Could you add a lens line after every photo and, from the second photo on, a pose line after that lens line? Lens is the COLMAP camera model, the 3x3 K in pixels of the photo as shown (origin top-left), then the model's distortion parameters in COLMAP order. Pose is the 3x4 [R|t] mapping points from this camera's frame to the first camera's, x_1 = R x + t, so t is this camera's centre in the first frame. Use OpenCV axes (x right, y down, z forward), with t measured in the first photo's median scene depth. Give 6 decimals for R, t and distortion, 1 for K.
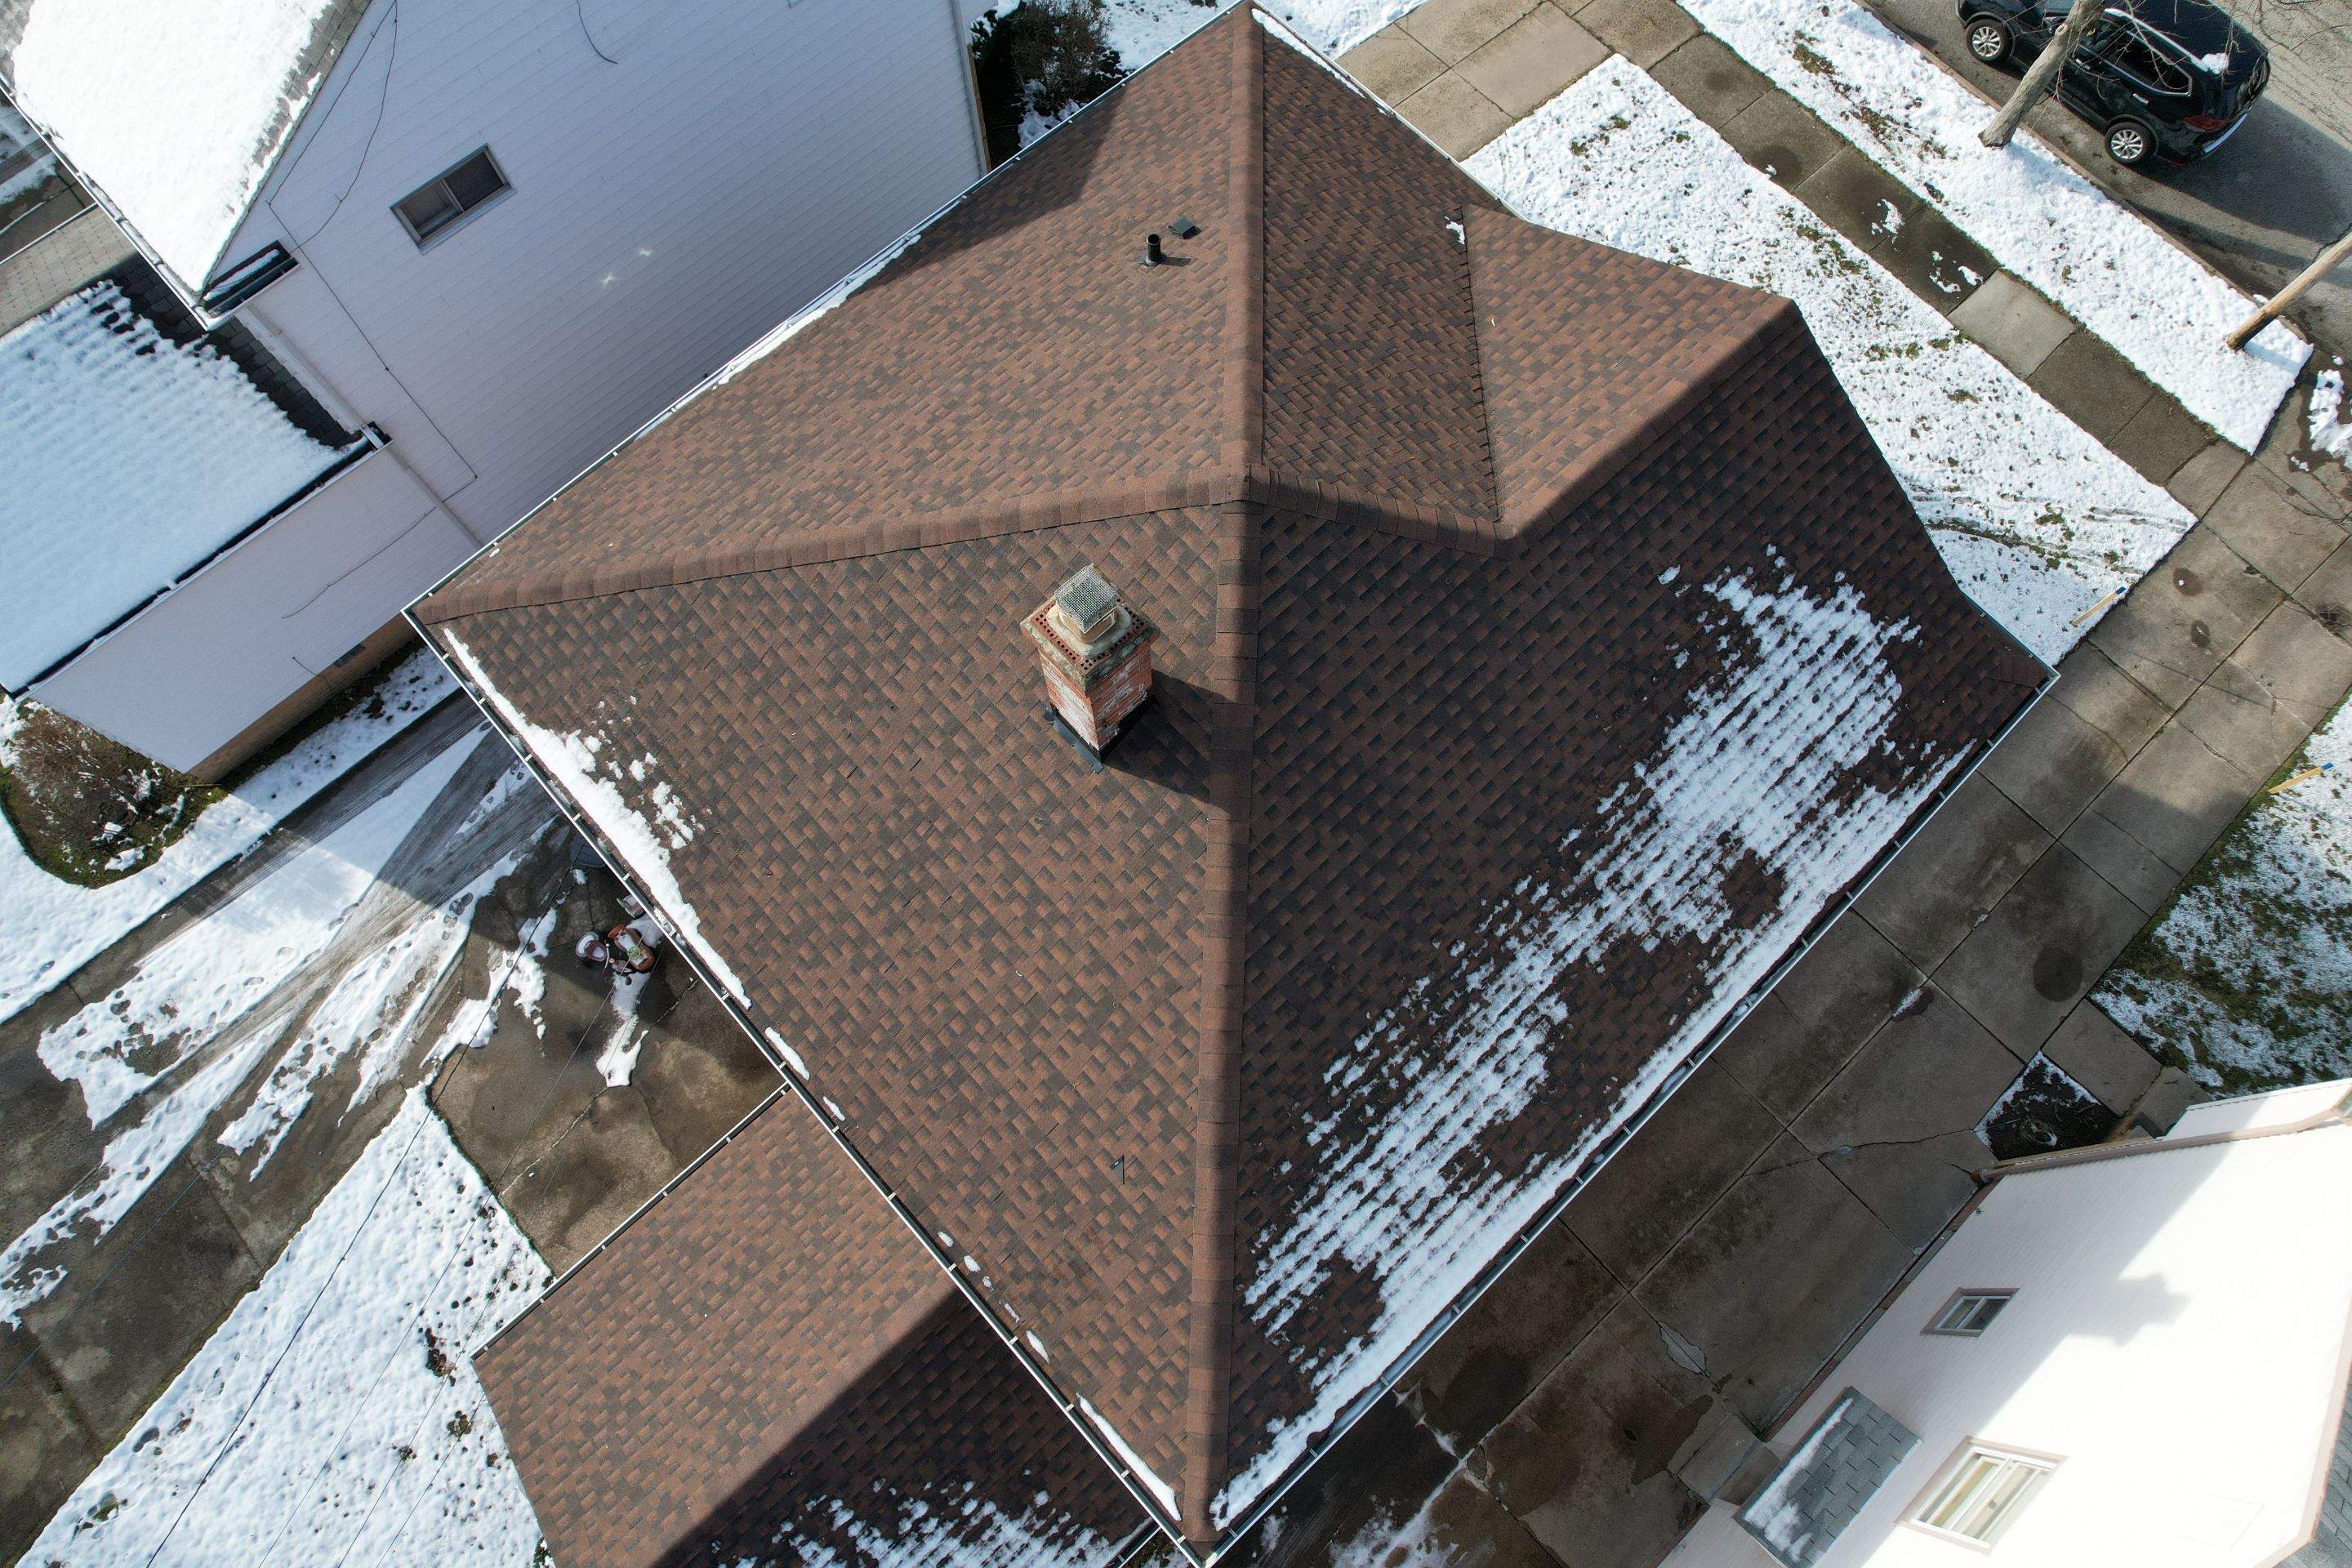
lens RADIAL K [[1506.9, 0, 1188.2], [0, 1506.9, 812.5], [0, 0, 1]] dist [-0.056914, 0.049928]
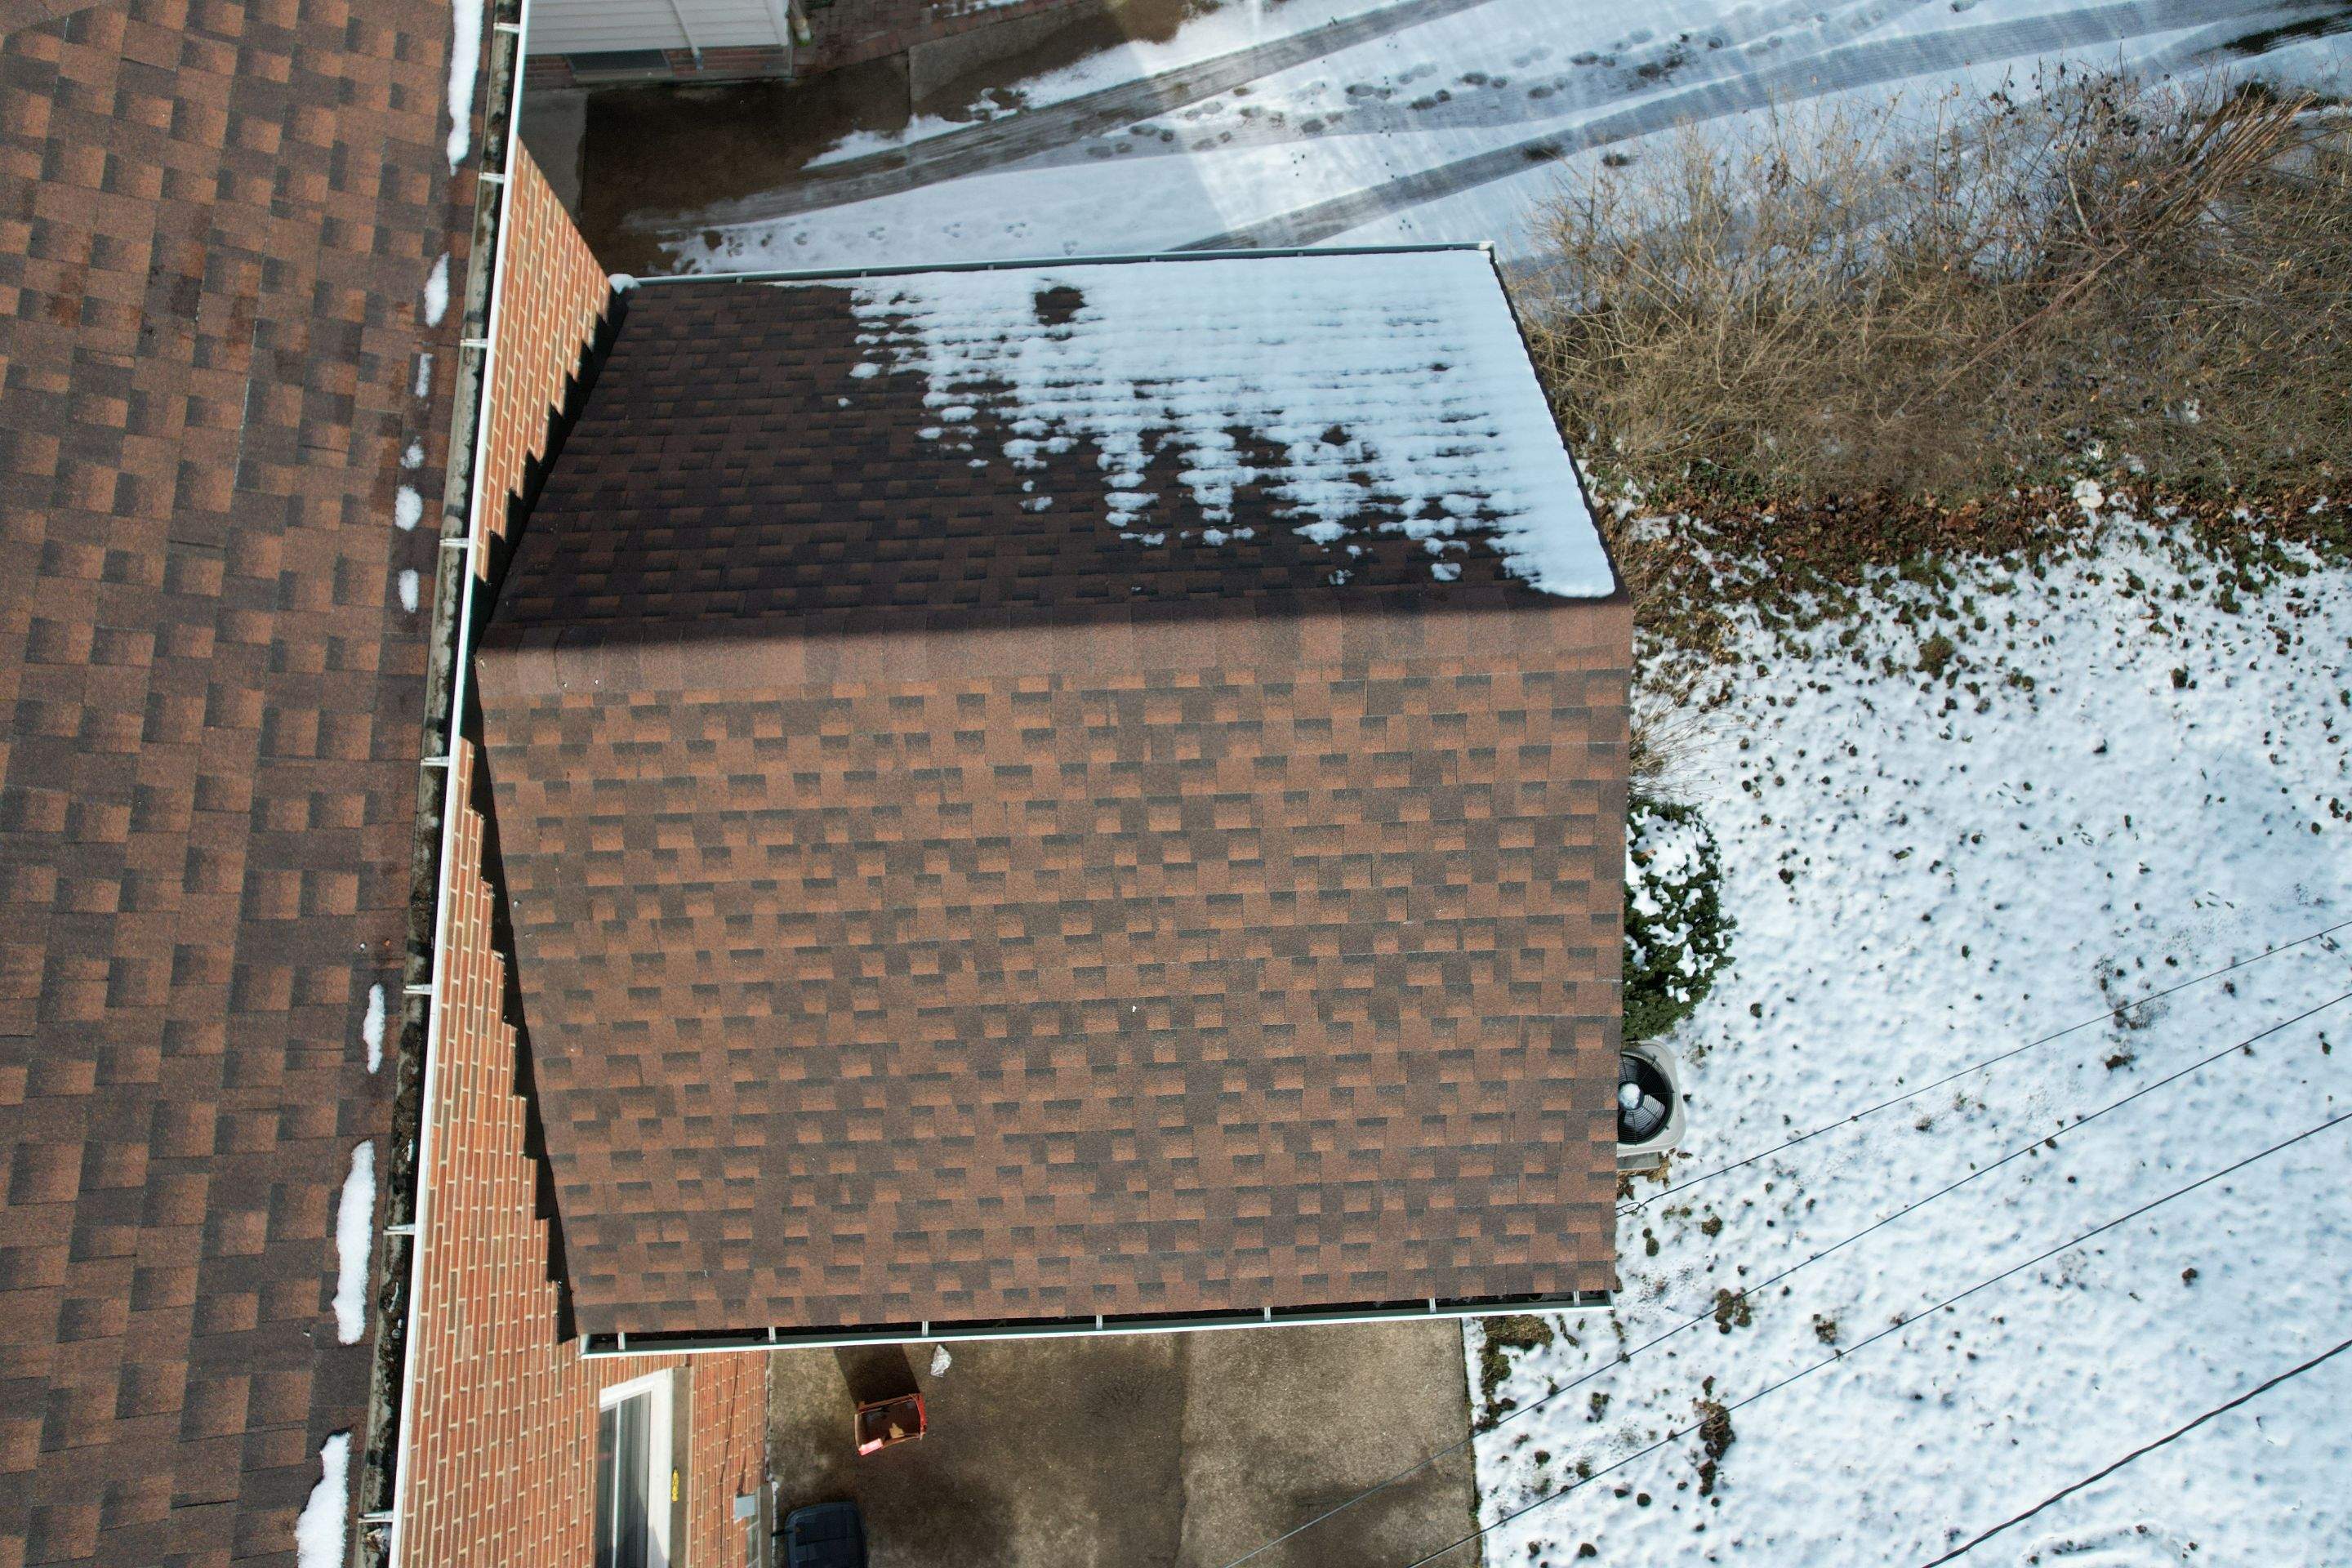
lens RADIAL K [[1506.9, 0, 1168.5], [0, 1506.9, 800.6], [0, 0, 1]] dist [-0.056914, 0.049928]
pose [[-0.767042, -0.620719, 0.162338, -0.284760], [0.611371, -0.630376, 0.478384, 0.124004], [-0.194608, 0.466190, 0.863015, 0.437242]]
